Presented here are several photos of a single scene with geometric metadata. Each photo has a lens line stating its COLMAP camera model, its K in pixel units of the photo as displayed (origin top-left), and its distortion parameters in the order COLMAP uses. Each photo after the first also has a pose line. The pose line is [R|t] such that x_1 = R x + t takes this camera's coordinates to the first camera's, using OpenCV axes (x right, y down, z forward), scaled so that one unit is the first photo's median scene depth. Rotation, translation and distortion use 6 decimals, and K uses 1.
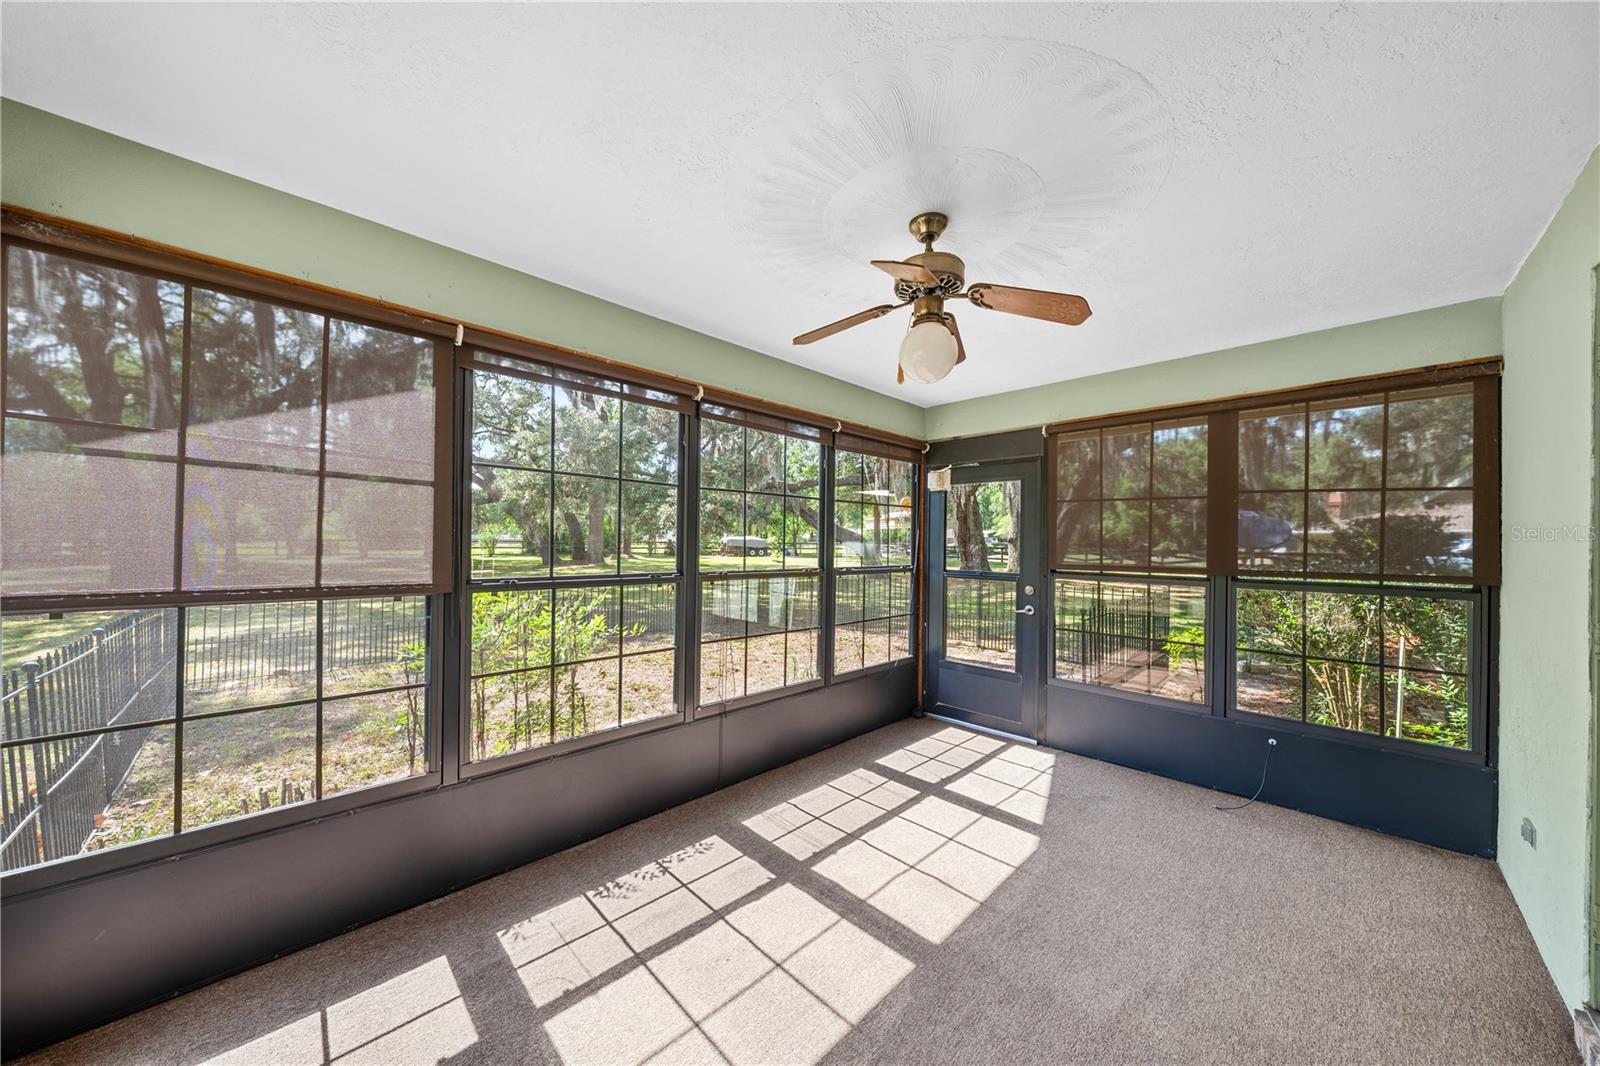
lens RADIAL K [[547.5, 0, 795.8], [0, 547.5, 530.7], [0, 0, 1]] dist [-0.001204, -0.000264]
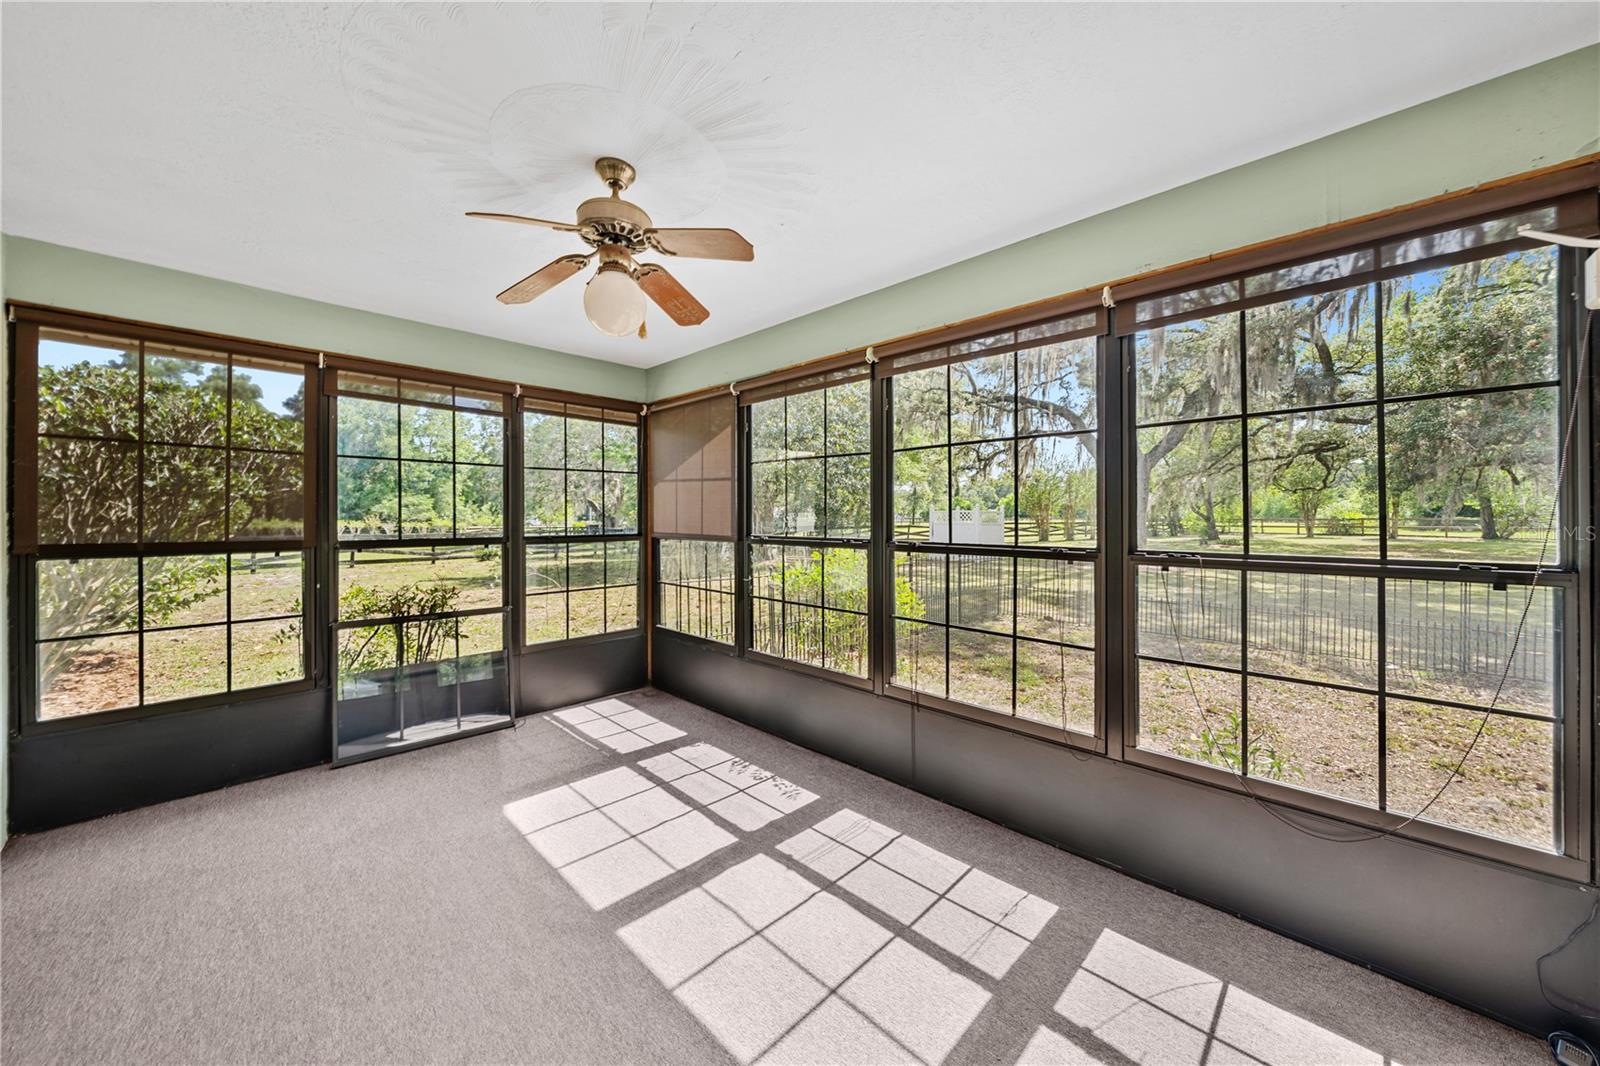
lens RADIAL K [[558.6, 0, 811.3], [0, 558.6, 514.1], [0, 0, 1]] dist [0.000796, -0.000180]
pose [[0.030327, -0.018274, -0.999373, 0.767519], [0.019597, 0.999652, -0.017684, 0.040324], [0.999348, -0.019048, 0.030675, 0.818373]]
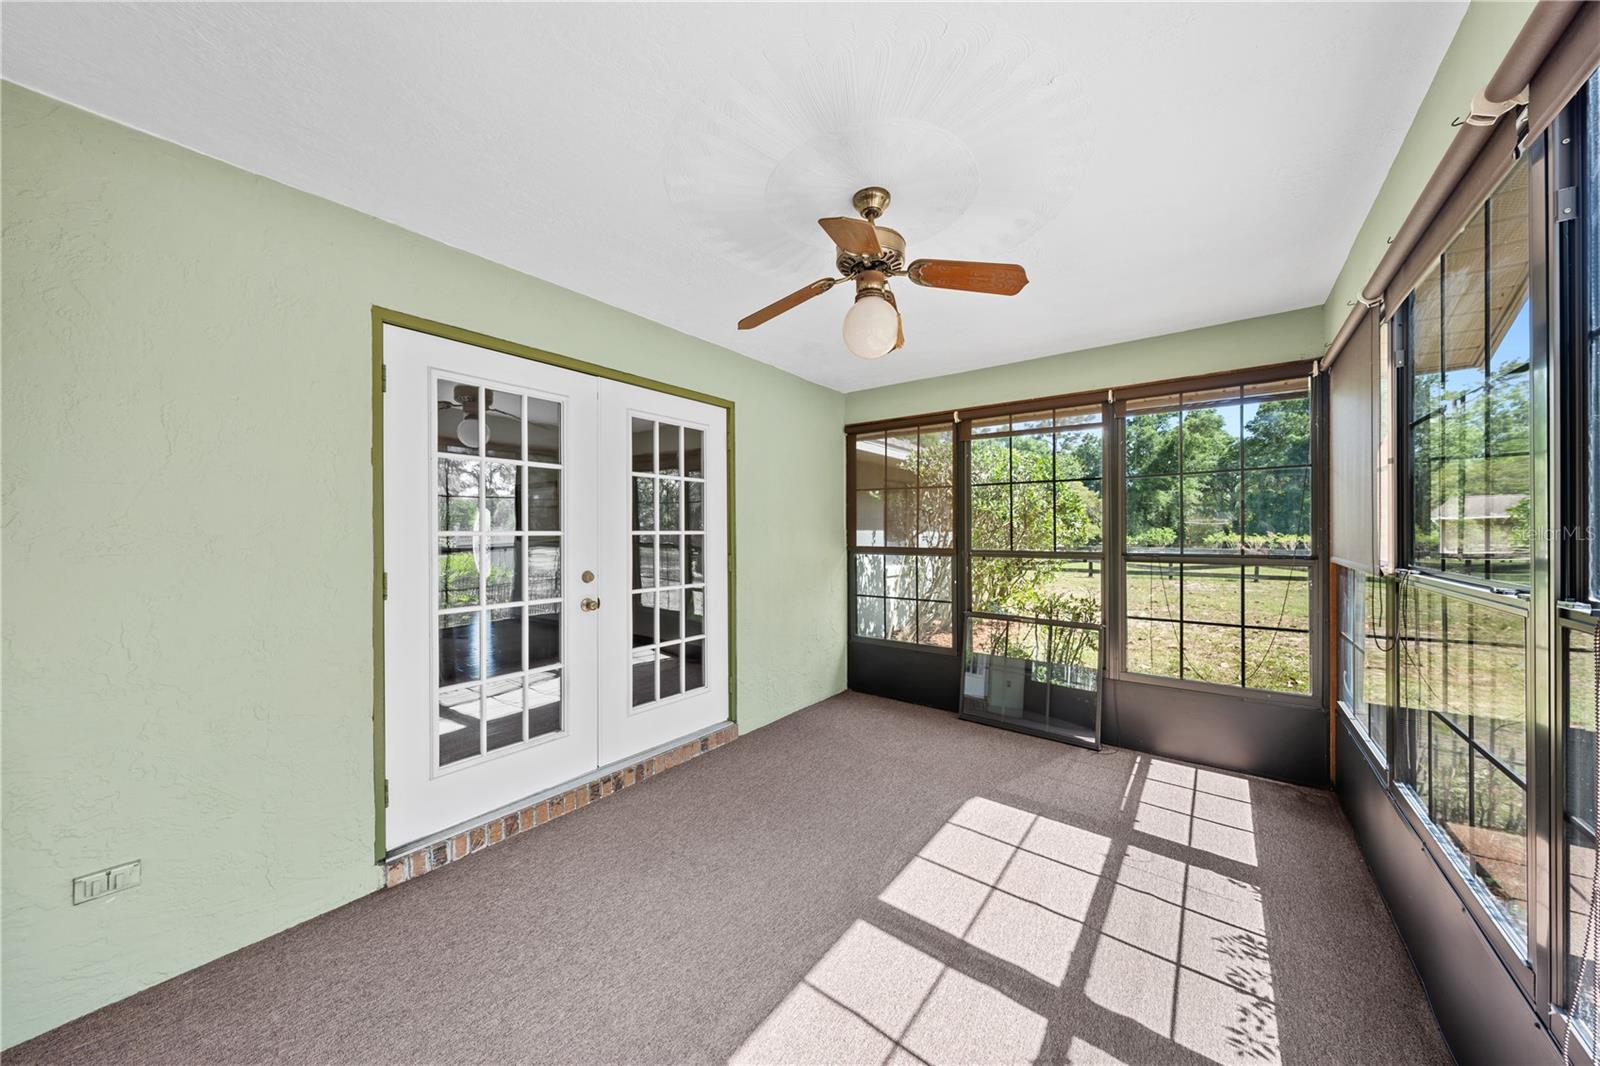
lens RADIAL K [[547.5, 0, 795.8], [0, 547.5, 530.7], [0, 0, 1]] dist [-0.001204, -0.000264]
pose [[-0.991774, -0.011178, -0.127514, 0.316002], [-0.008107, 0.999665, -0.024579, 0.043475], [0.127746, -0.023343, -0.991532, 1.238092]]
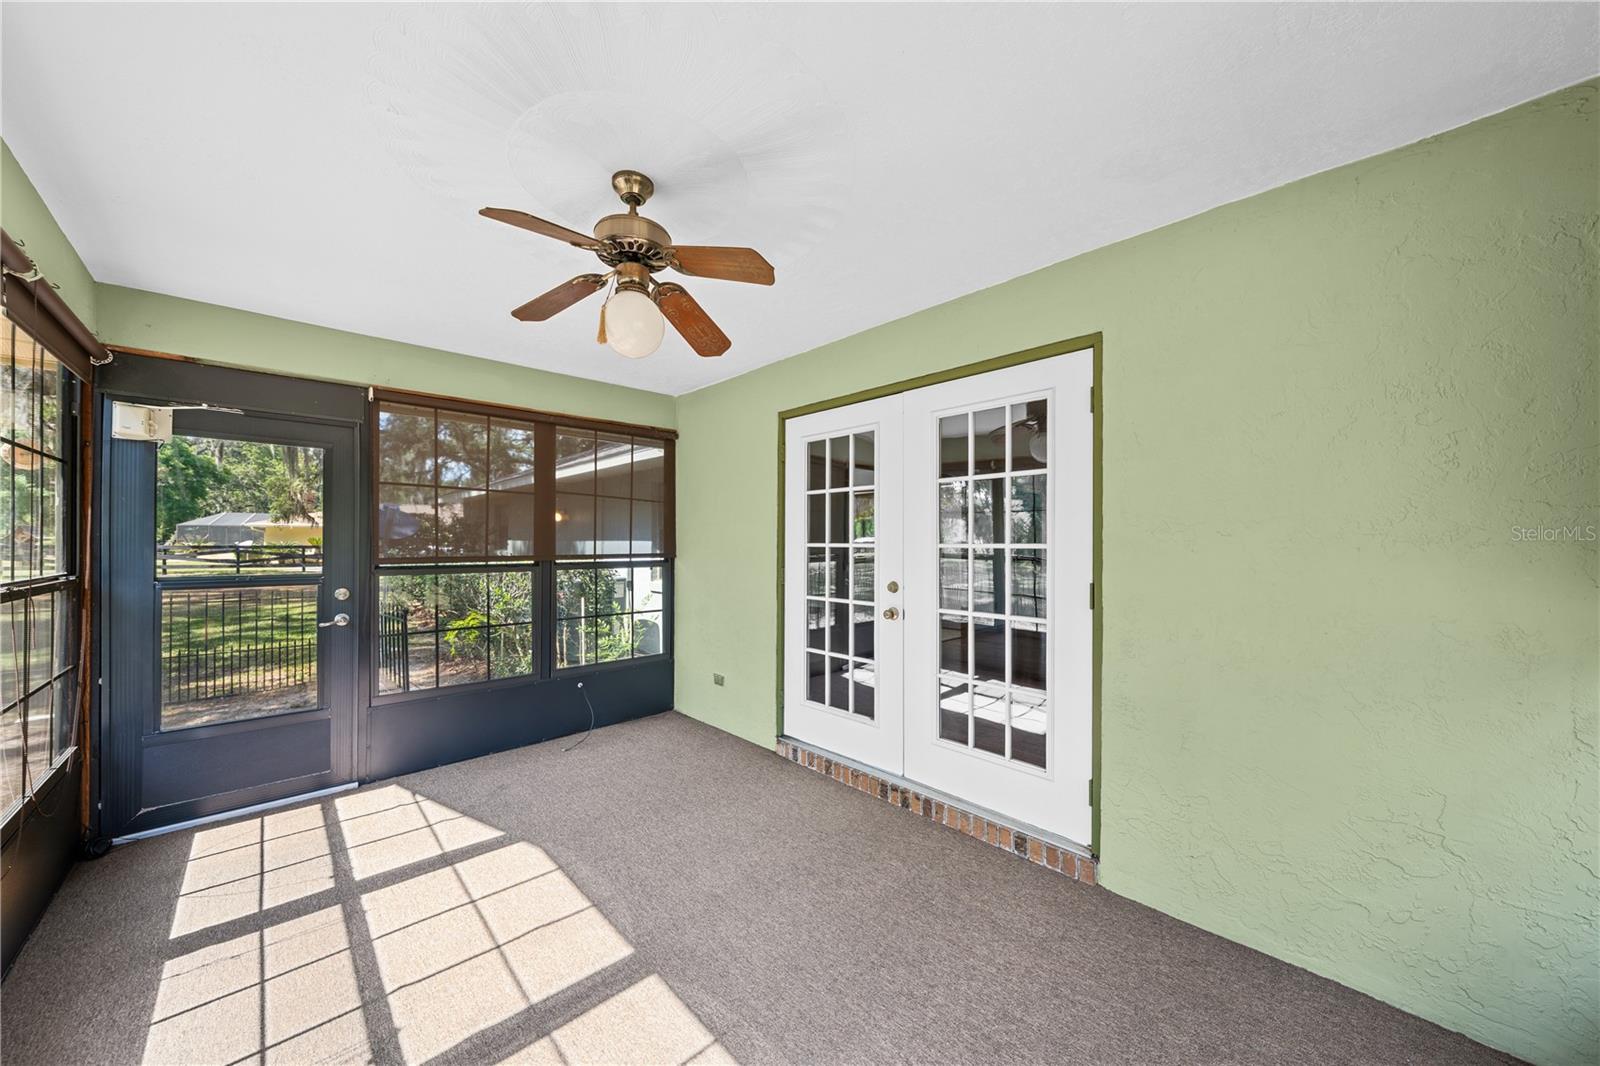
lens RADIAL K [[560.0, 0, 793.9], [0, 560.0, 540.4], [0, 0, 1]] dist [0.000401, -0.000091]
pose [[0.031382, -0.008532, 0.999471, -0.436635], [-0.022814, 0.999697, 0.009251, 0.014493], [-0.999247, -0.023092, 0.031178, 0.437728]]
